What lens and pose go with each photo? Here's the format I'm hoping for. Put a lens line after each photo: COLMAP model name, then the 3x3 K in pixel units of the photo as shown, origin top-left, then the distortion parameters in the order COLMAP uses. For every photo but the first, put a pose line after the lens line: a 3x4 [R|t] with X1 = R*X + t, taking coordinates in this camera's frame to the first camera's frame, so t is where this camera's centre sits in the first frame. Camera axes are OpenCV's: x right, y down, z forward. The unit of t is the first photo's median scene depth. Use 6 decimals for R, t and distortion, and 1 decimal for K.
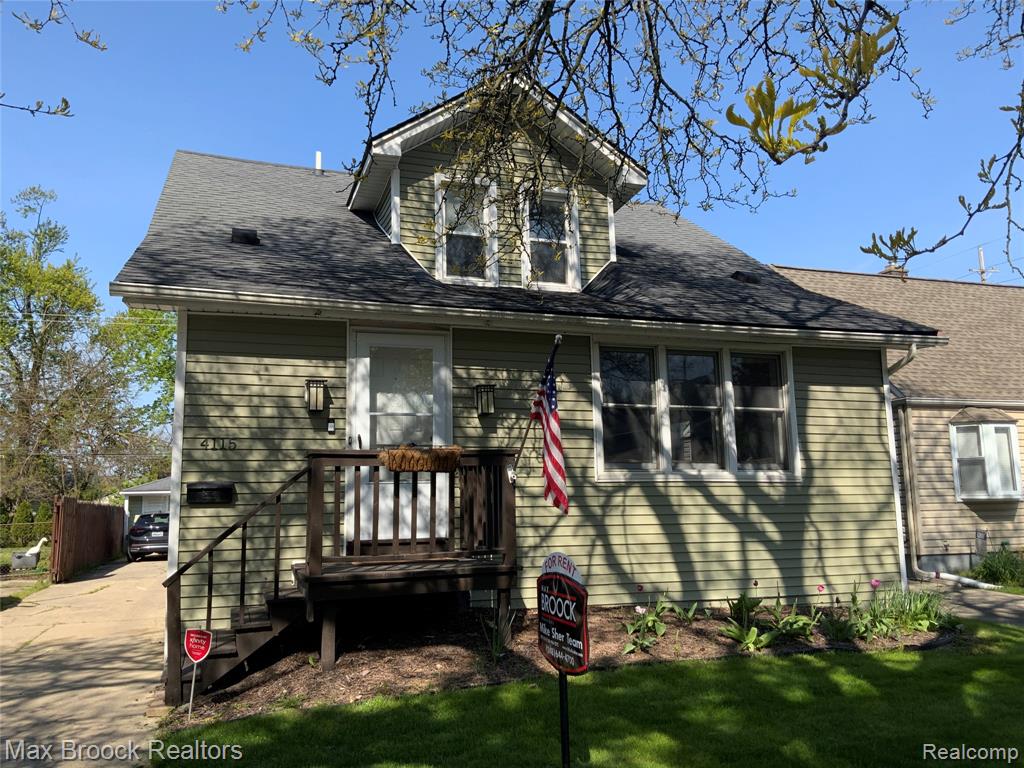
lens RADIAL K [[852.4, 0, 514.7], [0, 852.4, 376.5], [0, 0, 1]] dist [0.067732, -0.126187]
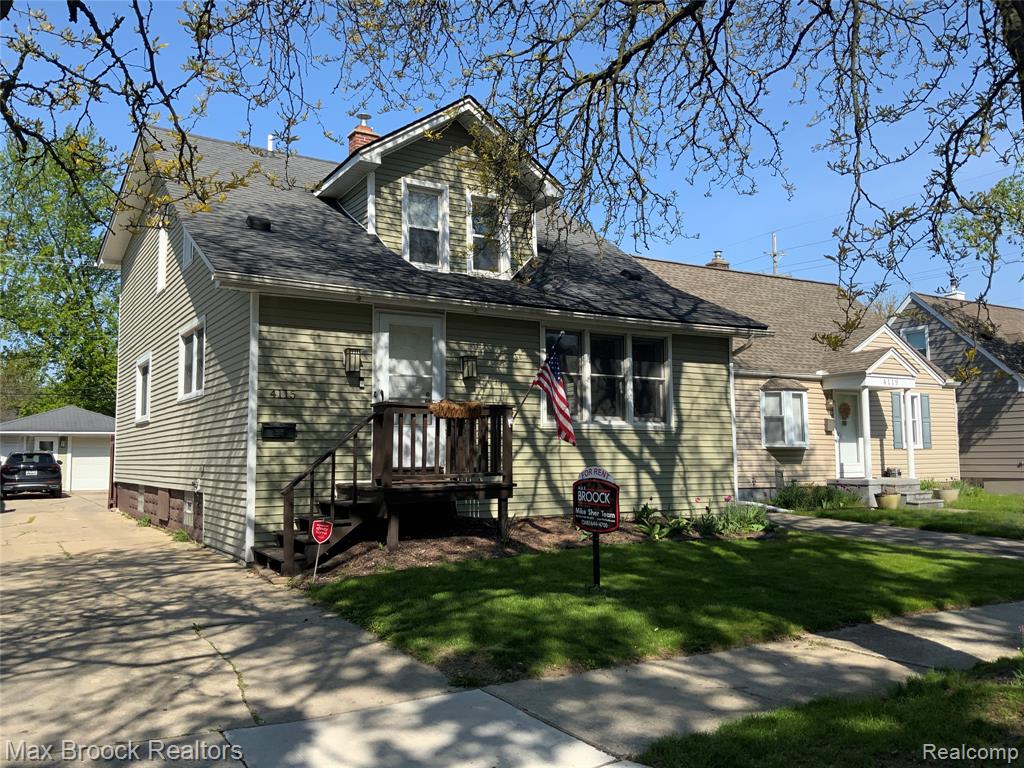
lens RADIAL K [[852.4, 0, 512.4], [0, 852.4, 388.5], [0, 0, 1]] dist [0.067732, -0.126187]
pose [[0.975802, 0.029354, 0.216675, -0.243776], [-0.044749, 0.996783, 0.066490, -0.029178], [-0.214026, -0.074578, 0.973977, -0.315798]]
